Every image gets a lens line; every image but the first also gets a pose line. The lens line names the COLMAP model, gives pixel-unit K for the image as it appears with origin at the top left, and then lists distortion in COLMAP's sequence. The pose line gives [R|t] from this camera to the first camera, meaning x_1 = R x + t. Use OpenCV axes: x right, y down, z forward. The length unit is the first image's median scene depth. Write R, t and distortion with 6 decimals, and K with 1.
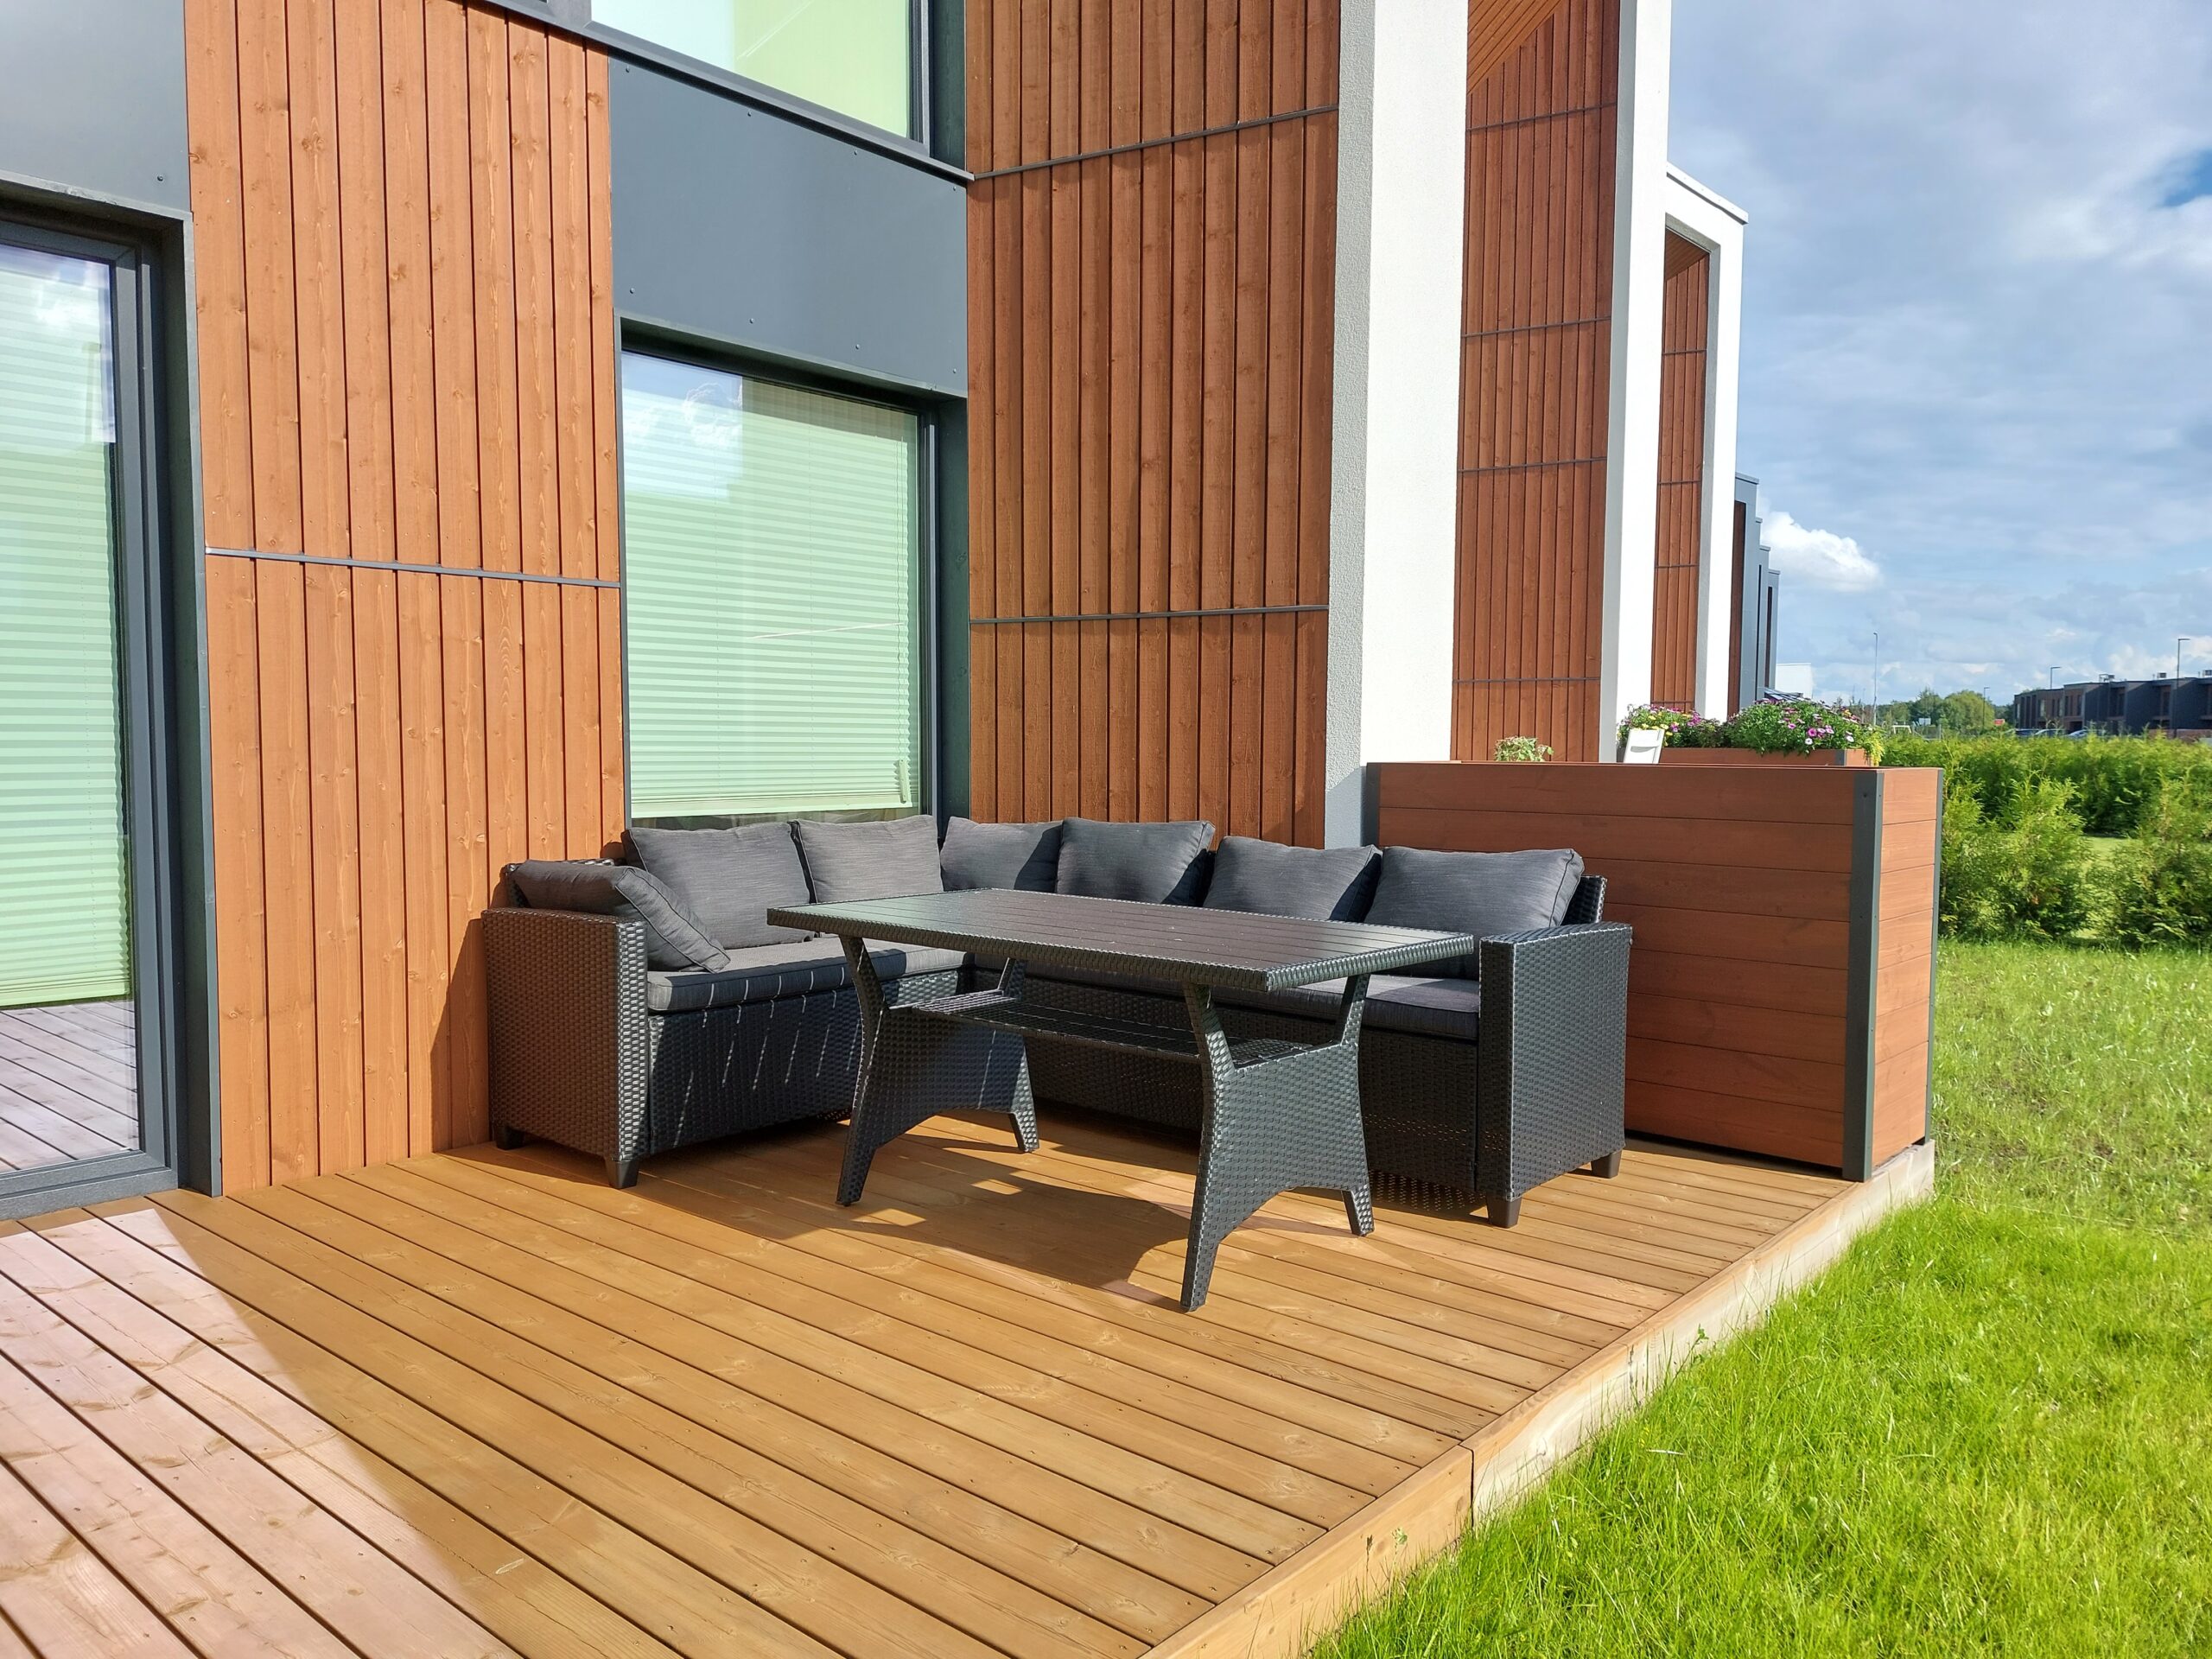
lens RADIAL K [[1583.2, 0, 1106.0], [0, 1583.2, 829.5], [0, 0, 1]] dist [0.007301, 0.001789]
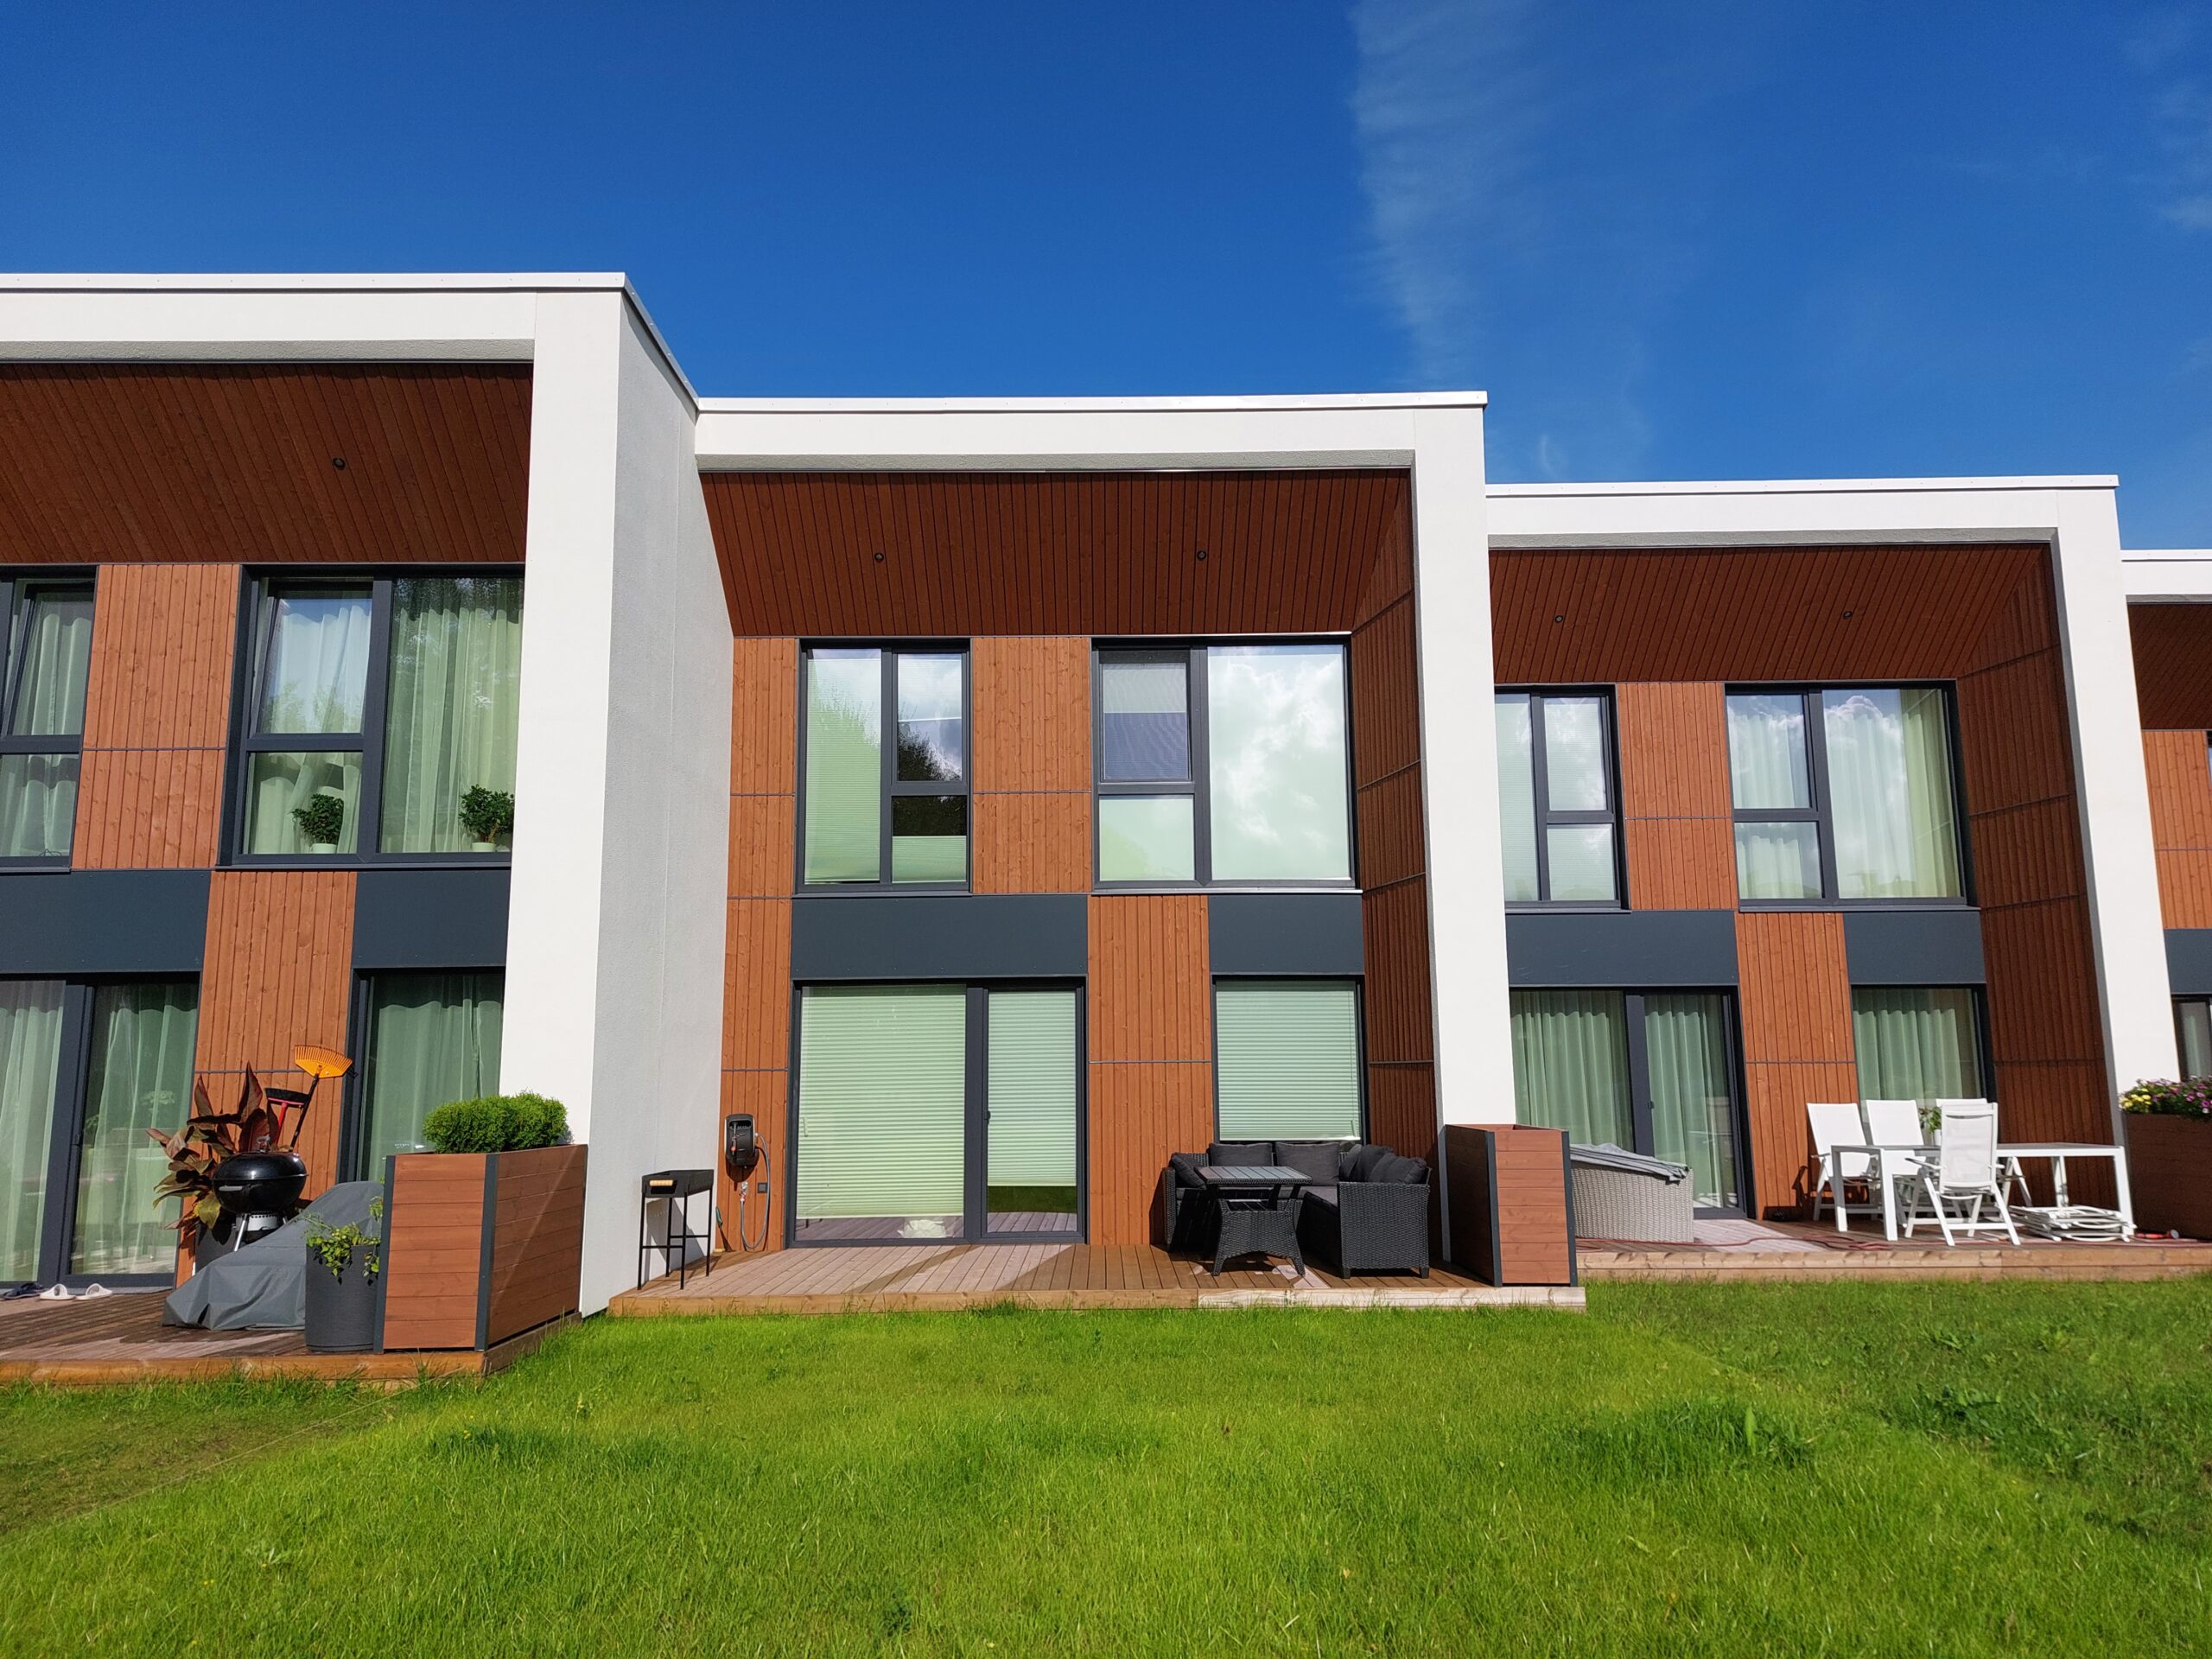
lens RADIAL K [[1583.2, 0, 1106.0], [0, 1583.2, 829.5], [0, 0, 1]] dist [0.007301, 0.001789]
pose [[0.641861, -0.134749, -0.754888, 2.035011], [-0.037567, 0.977732, -0.206470, 0.048670], [0.765900, 0.160884, 0.622506, -1.189844]]
